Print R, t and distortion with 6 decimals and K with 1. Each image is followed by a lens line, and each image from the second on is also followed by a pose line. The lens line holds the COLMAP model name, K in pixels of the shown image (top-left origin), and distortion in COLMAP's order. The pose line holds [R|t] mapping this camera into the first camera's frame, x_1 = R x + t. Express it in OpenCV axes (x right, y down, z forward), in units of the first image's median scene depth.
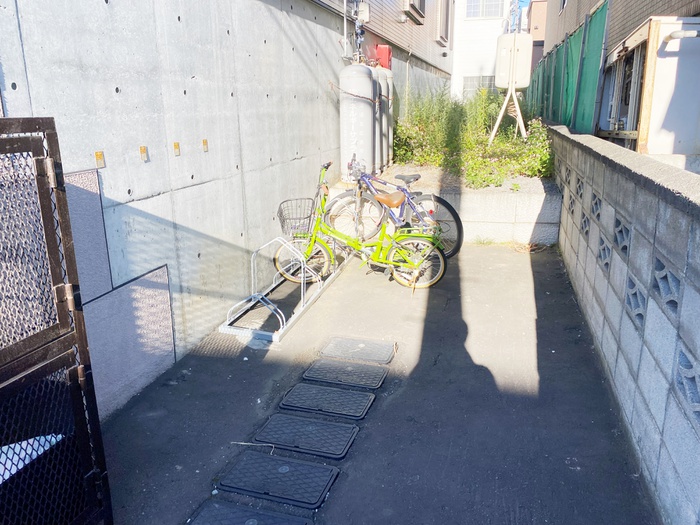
lens RADIAL K [[535.8, 0, 351.4], [0, 535.8, 259.7], [0, 0, 1]] dist [0.005249, -0.016122]
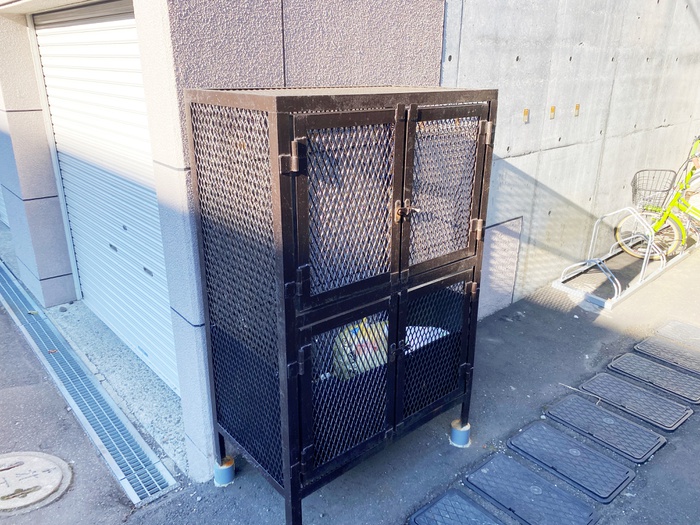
lens RADIAL K [[535.8, 0, 348.5], [0, 535.8, 257.4], [0, 0, 1]] dist [0.005249, -0.016122]
pose [[0.834109, 0.198433, -0.514672, -0.055504], [-0.158533, 0.979926, 0.120885, 0.015212], [0.528328, -0.019239, 0.848823, -0.143736]]
